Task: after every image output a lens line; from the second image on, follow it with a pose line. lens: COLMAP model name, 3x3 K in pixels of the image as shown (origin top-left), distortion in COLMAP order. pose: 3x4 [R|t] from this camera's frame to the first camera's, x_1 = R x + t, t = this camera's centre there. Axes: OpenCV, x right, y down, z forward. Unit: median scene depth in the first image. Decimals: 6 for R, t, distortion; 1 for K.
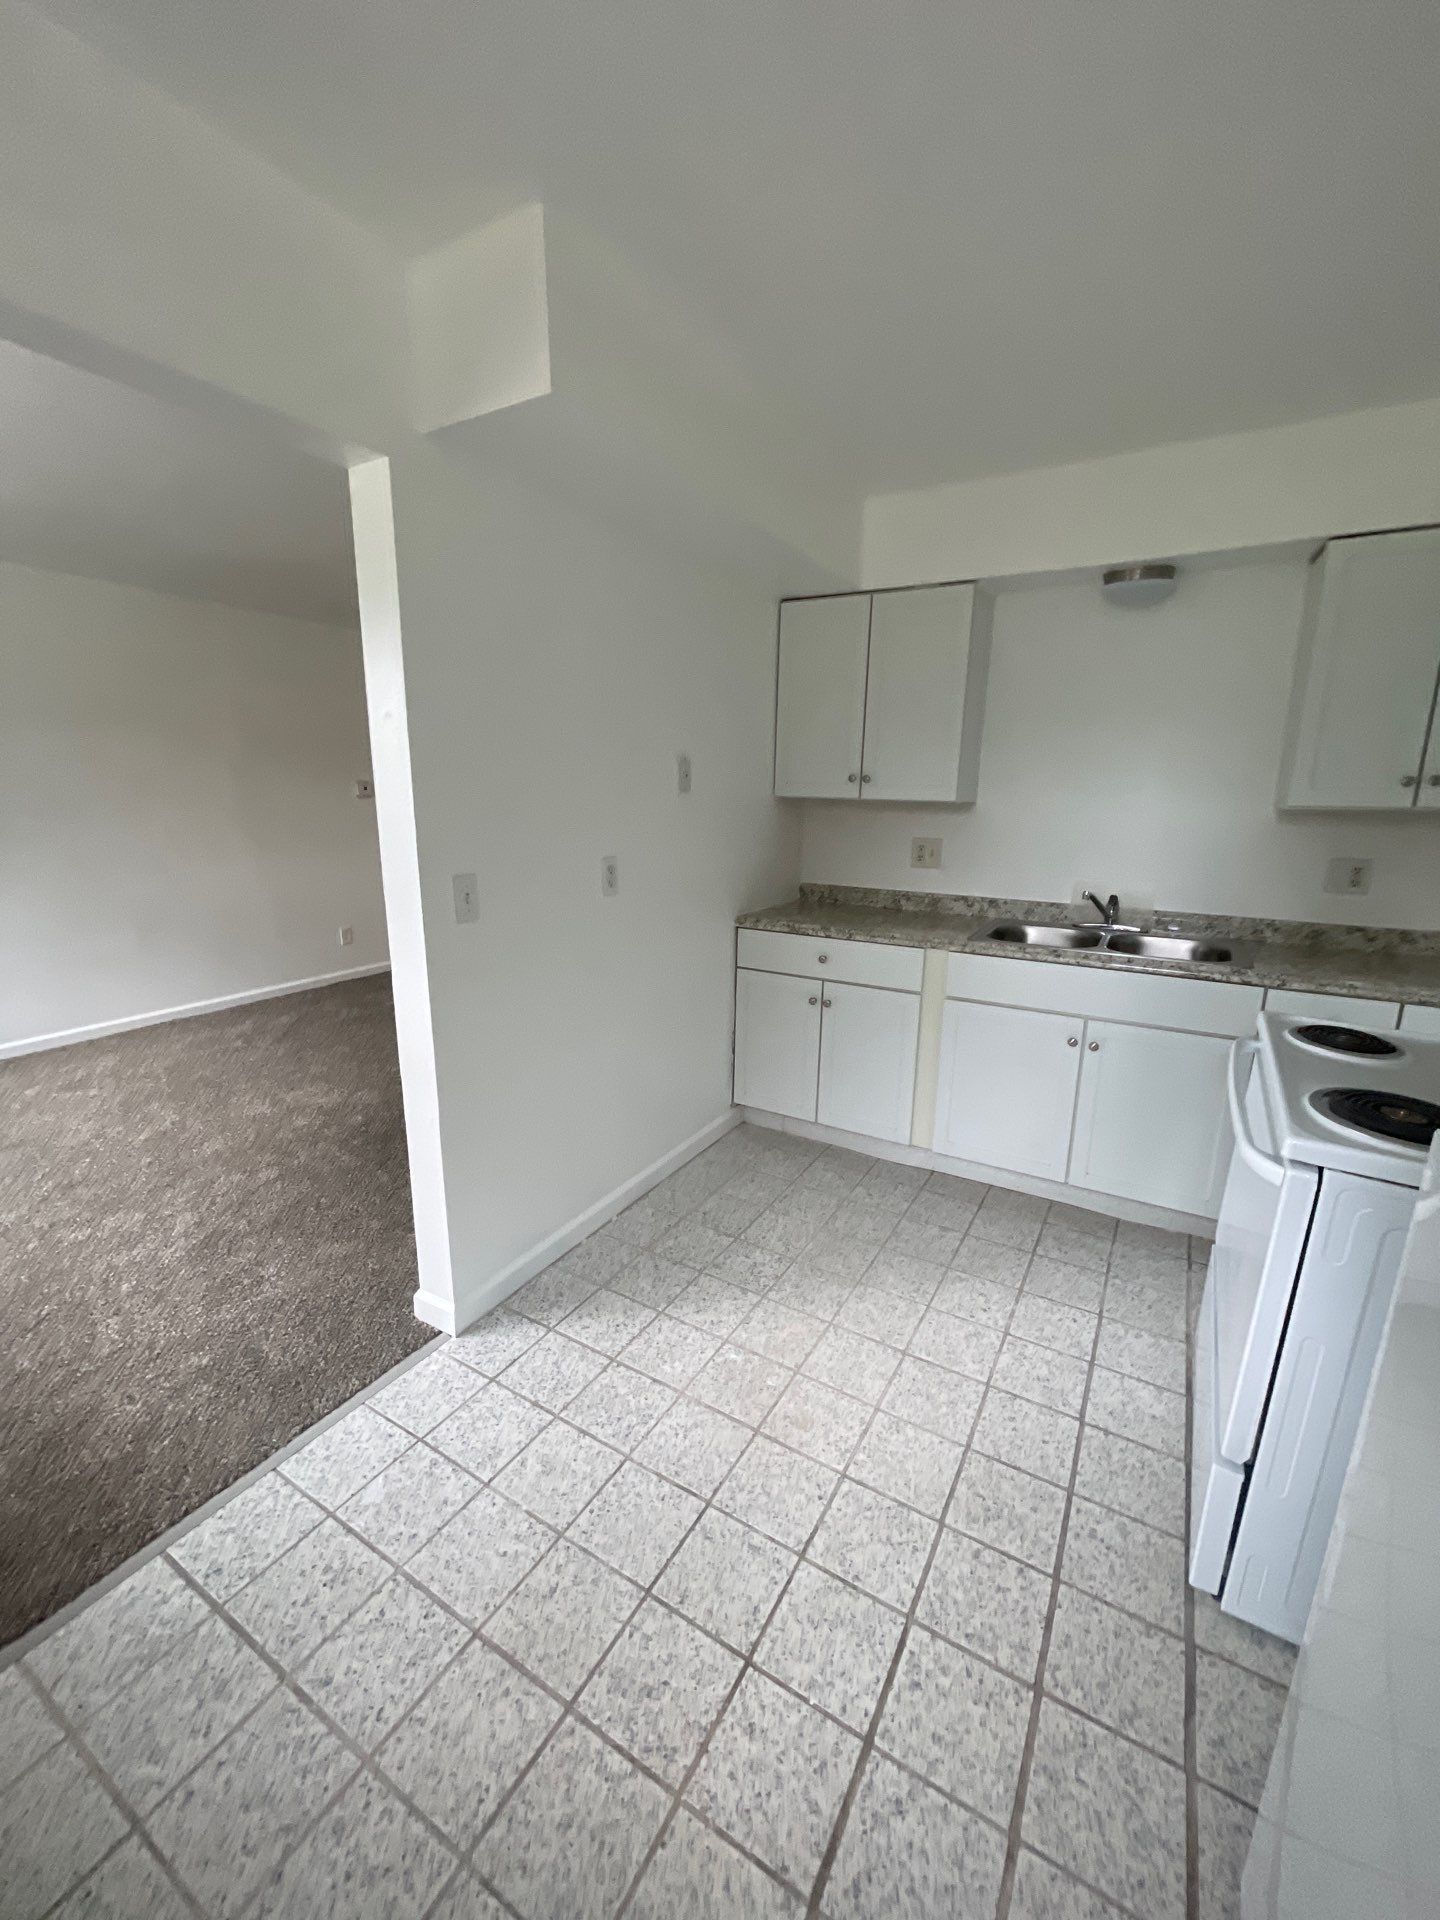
lens RADIAL K [[772.5, 0, 720.8], [0, 772.5, 963.9], [0, 0, 1]] dist [-0.000081, -0.000895]
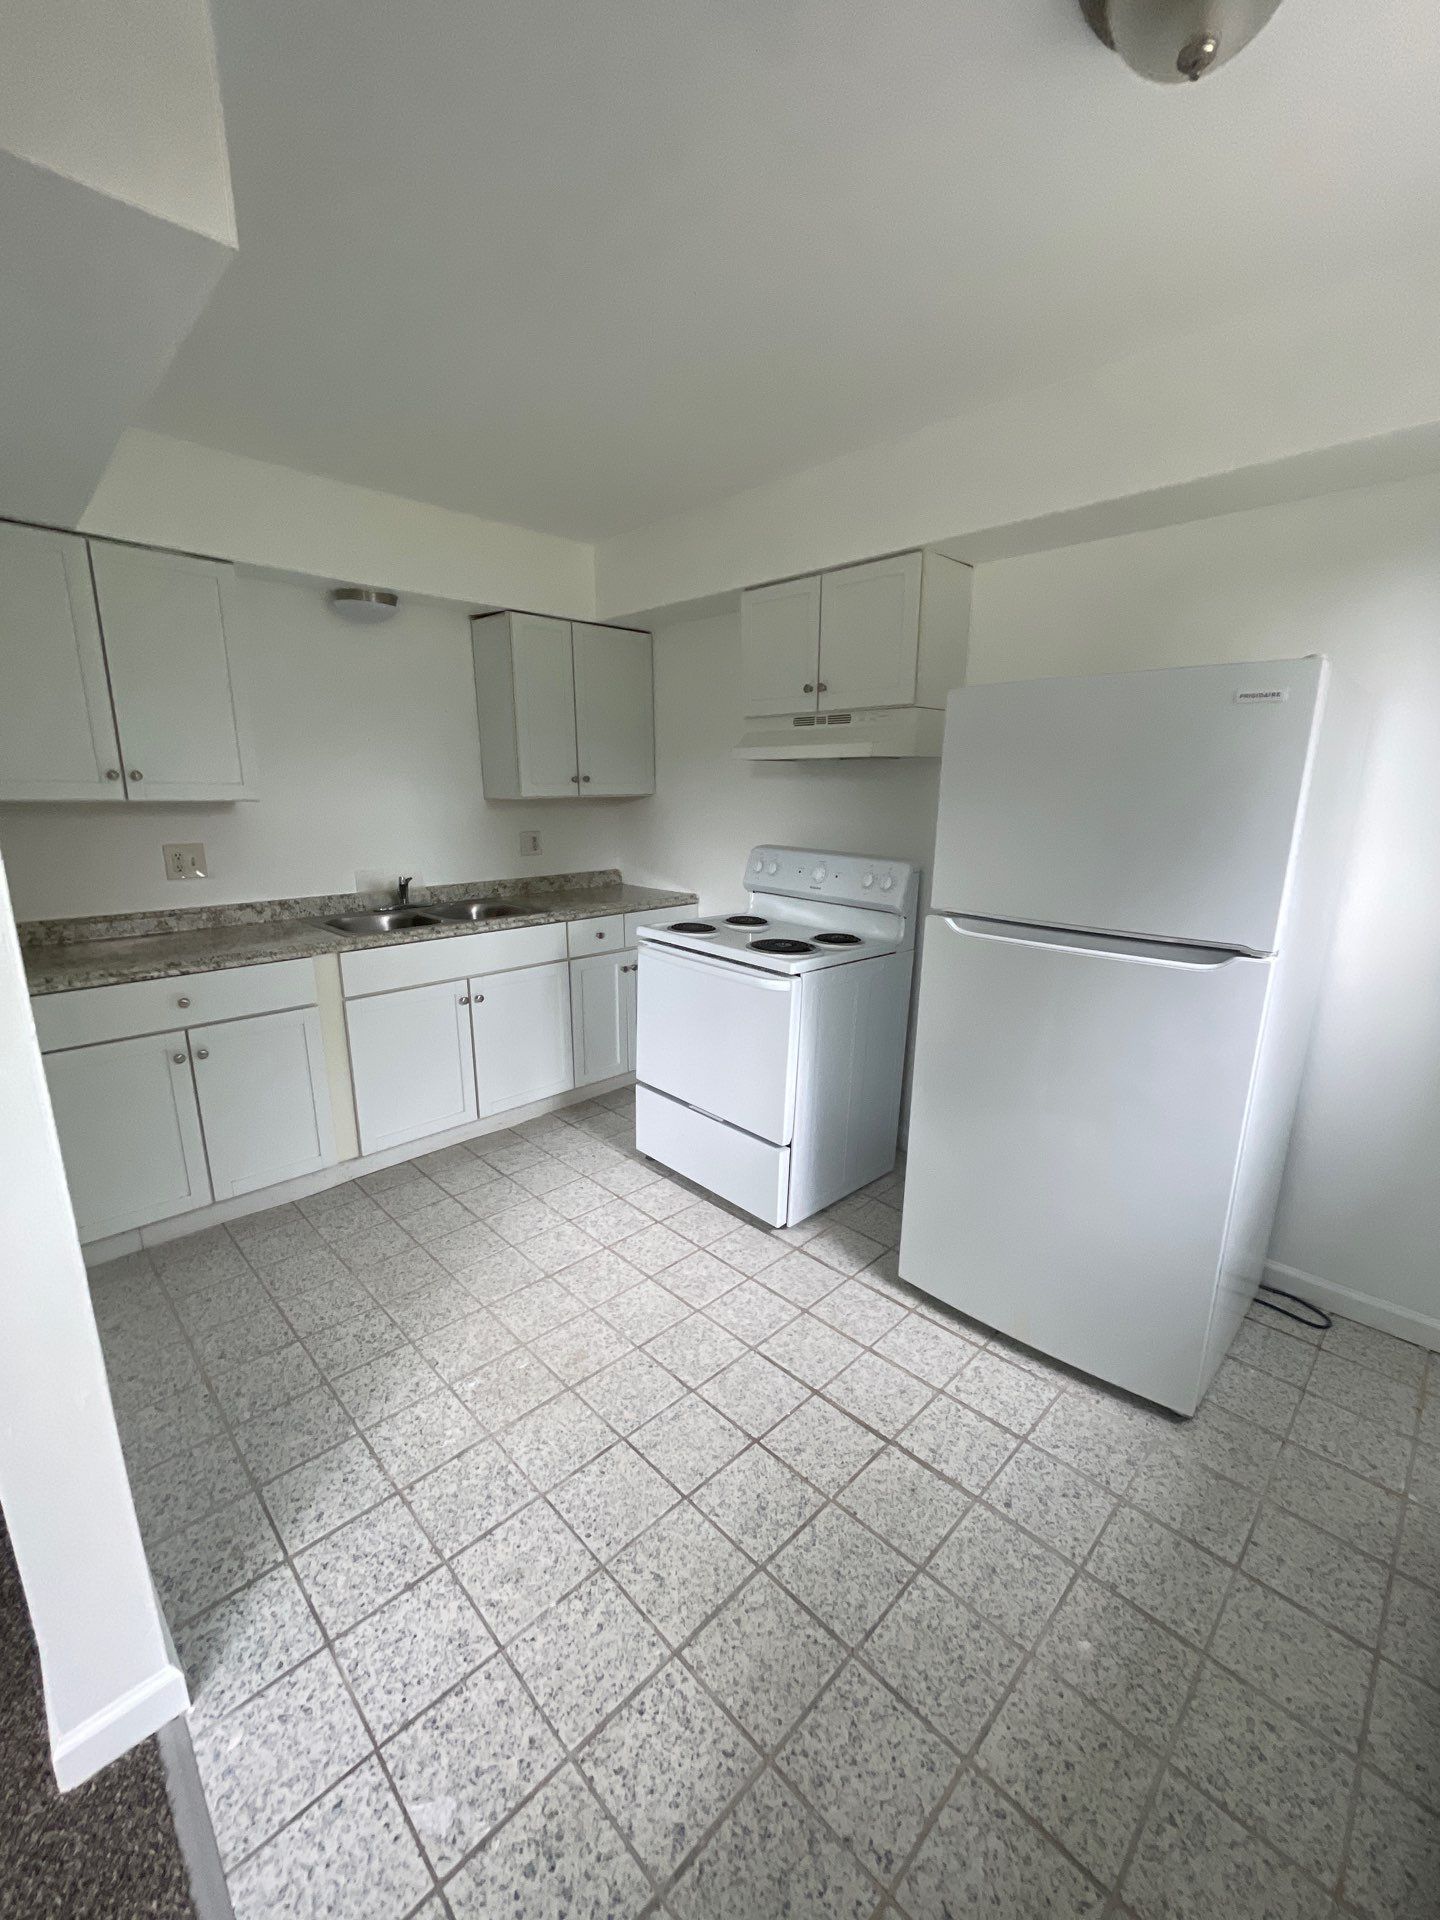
lens RADIAL K [[772.5, 0, 725.0], [0, 772.5, 968.1], [0, 0, 1]] dist [-0.000081, -0.000895]
pose [[0.252172, -0.232360, 0.939371, -0.899726], [0.215120, 0.959913, 0.179693, -0.122277], [-0.943468, 0.156764, 0.292049, 0.451332]]
